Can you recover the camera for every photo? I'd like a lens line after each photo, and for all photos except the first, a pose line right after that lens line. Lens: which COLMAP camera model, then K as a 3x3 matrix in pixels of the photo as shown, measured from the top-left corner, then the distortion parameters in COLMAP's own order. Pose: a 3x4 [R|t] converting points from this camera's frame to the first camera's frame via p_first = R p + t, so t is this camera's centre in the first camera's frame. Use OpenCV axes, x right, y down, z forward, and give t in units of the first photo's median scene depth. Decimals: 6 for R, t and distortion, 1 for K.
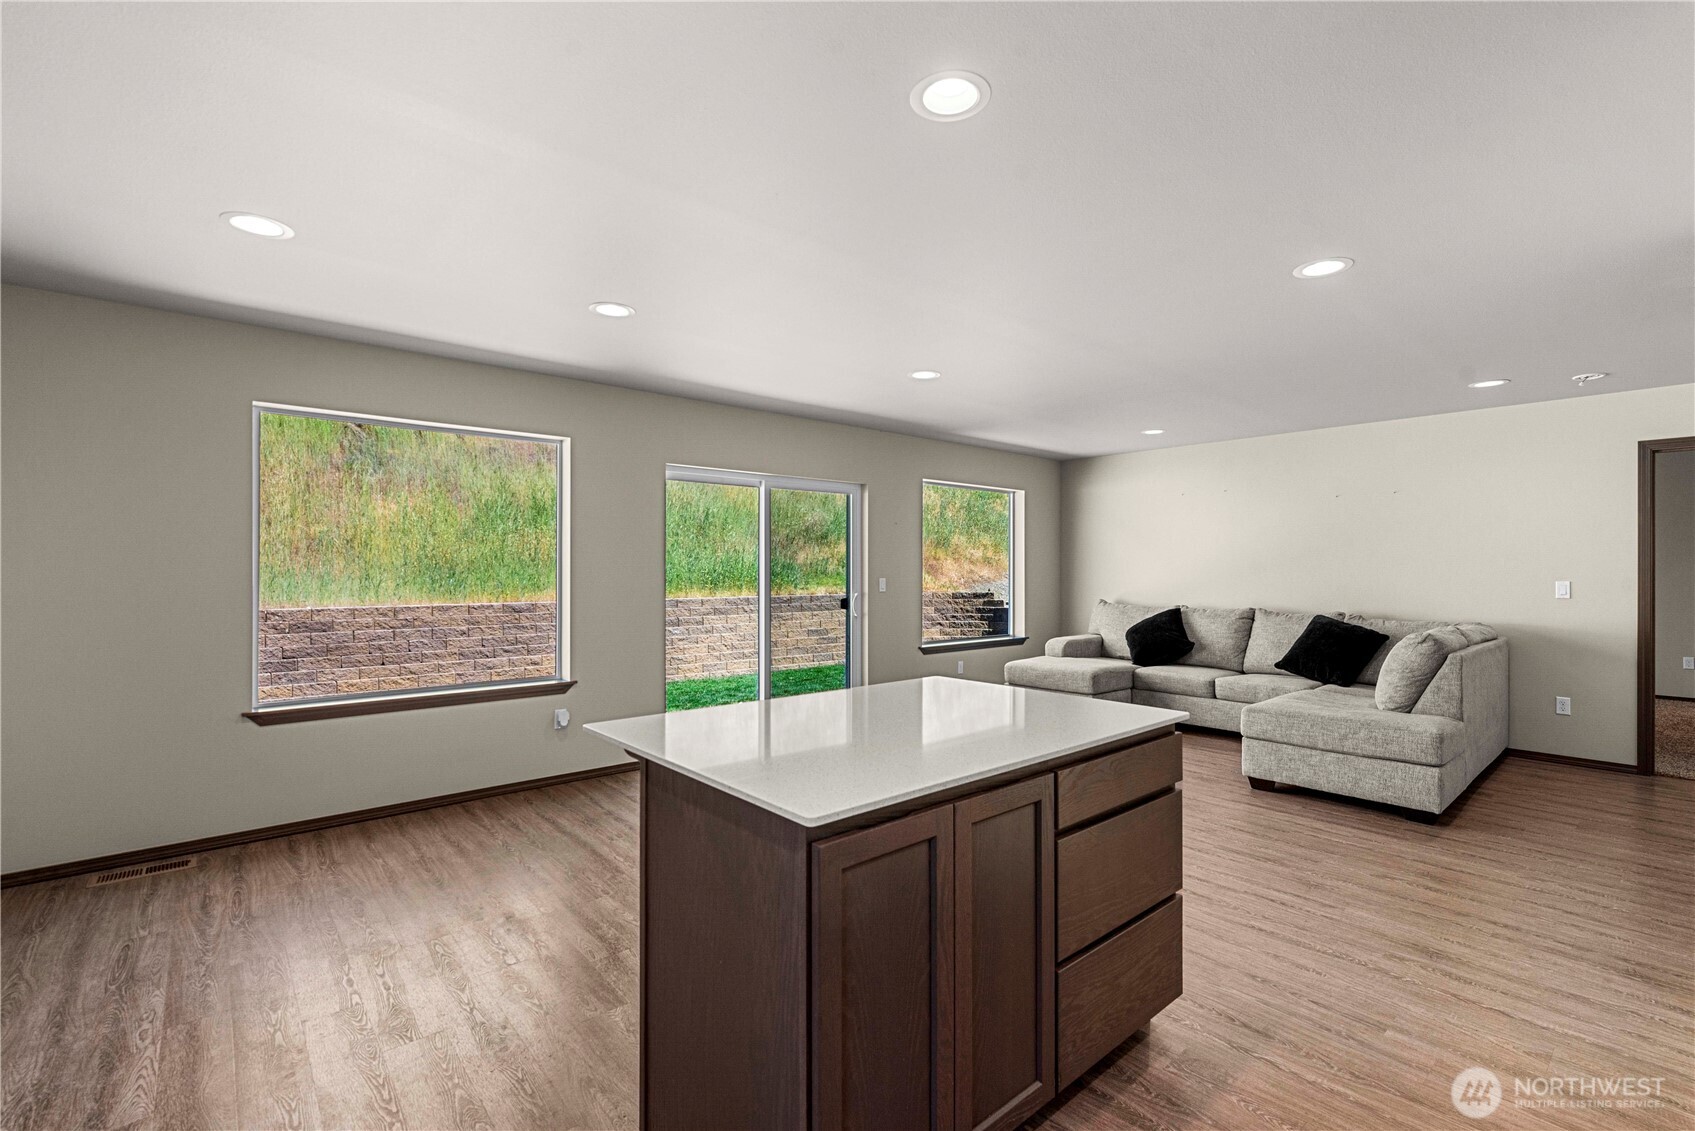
lens RADIAL K [[752.1, 0, 847.7], [0, 752.1, 569.9], [0, 0, 1]] dist [0.002983, 0.000289]
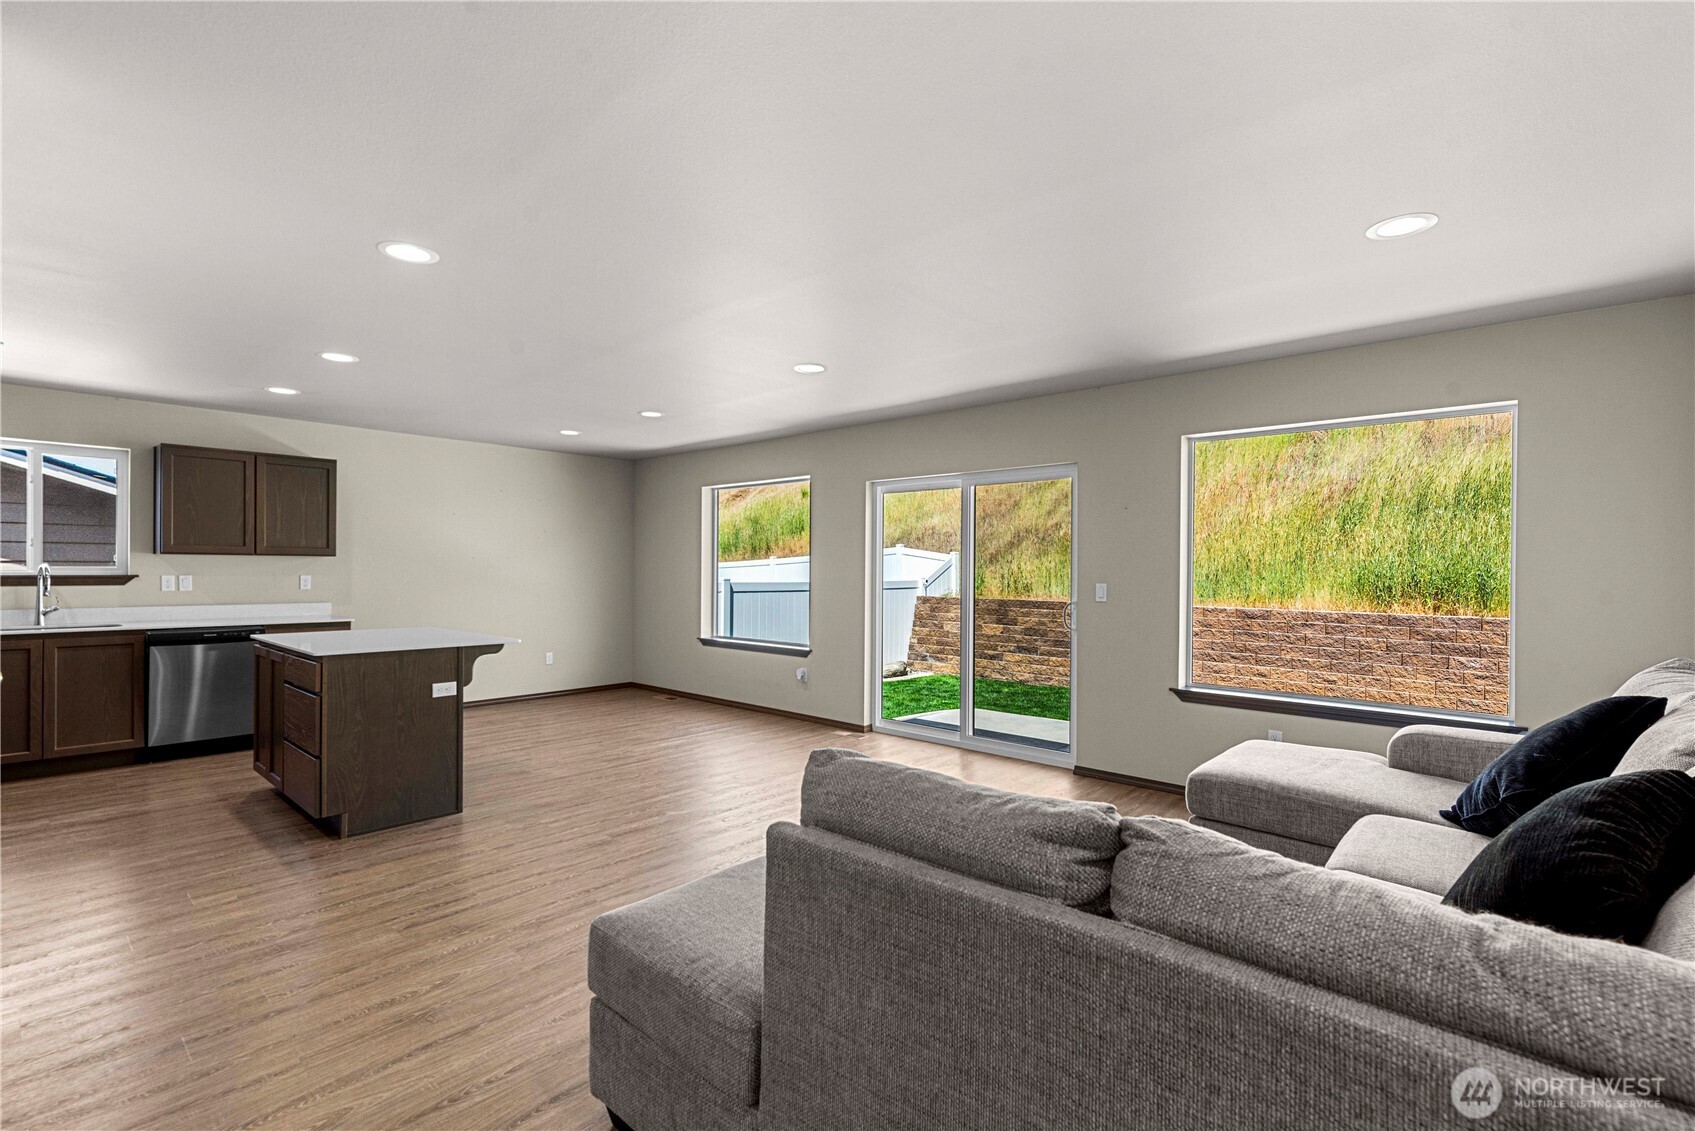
lens RADIAL K [[754.4, 0, 852.0], [0, 754.4, 564.4], [0, 0, 1]] dist [0.000447, -0.000068]
pose [[0.128129, -0.005757, -0.991741, 0.448040], [-0.009003, 0.999935, -0.006968, -0.000532], [0.991717, 0.009822, 0.128068, 0.387015]]
